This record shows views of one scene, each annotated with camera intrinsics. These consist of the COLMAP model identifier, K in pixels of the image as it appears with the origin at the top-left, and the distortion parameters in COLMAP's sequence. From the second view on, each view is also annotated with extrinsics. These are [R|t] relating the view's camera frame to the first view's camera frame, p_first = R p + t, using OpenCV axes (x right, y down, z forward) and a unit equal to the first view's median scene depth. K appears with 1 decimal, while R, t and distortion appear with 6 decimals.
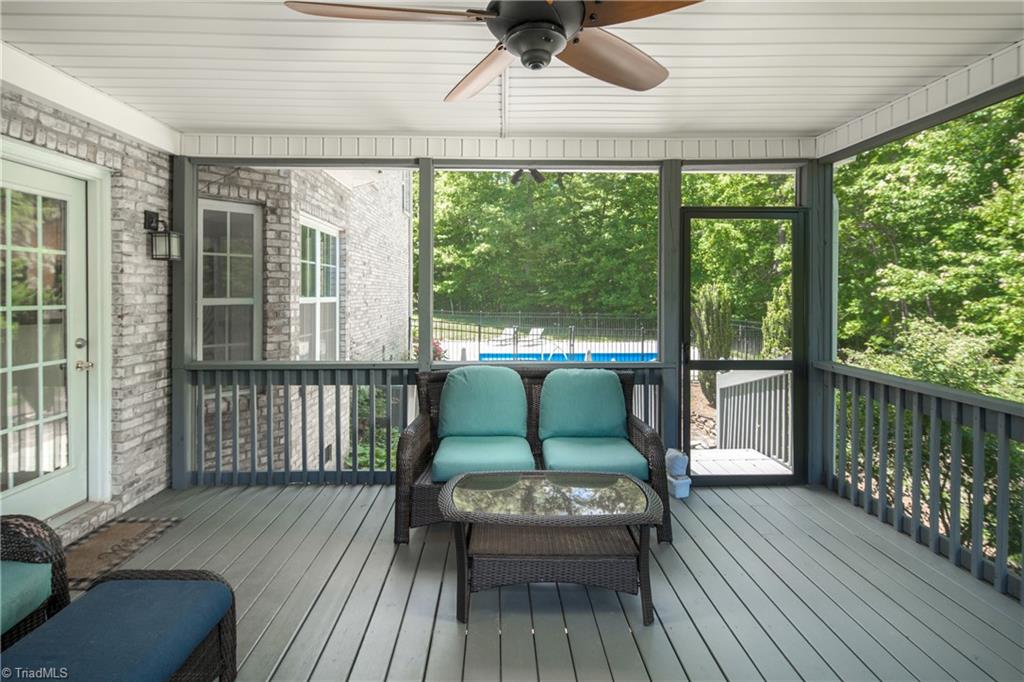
lens RADIAL K [[508.8, 0, 505.6], [0, 508.8, 300.9], [0, 0, 1]] dist [0.004795, 0.000451]
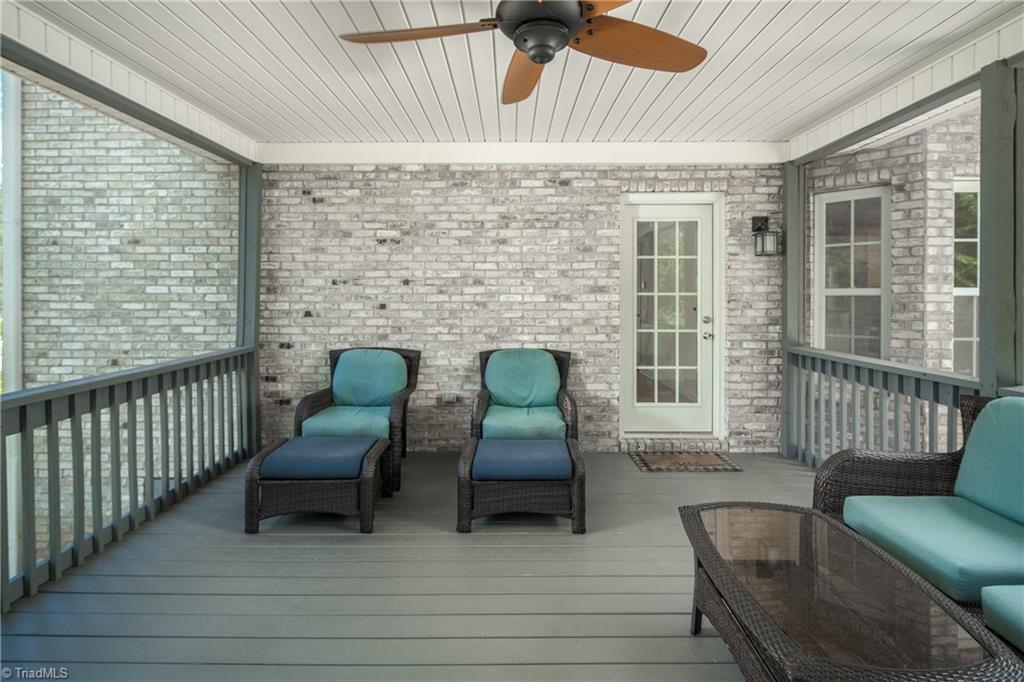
lens RADIAL K [[508.8, 0, 516.3], [0, 508.8, 300.4], [0, 0, 1]] dist [0.004795, 0.000451]
pose [[-0.016514, 0.009223, -0.999821, 0.511933], [-0.014964, 0.999843, 0.009471, 0.020621], [0.999752, 0.015118, -0.016373, 0.429015]]
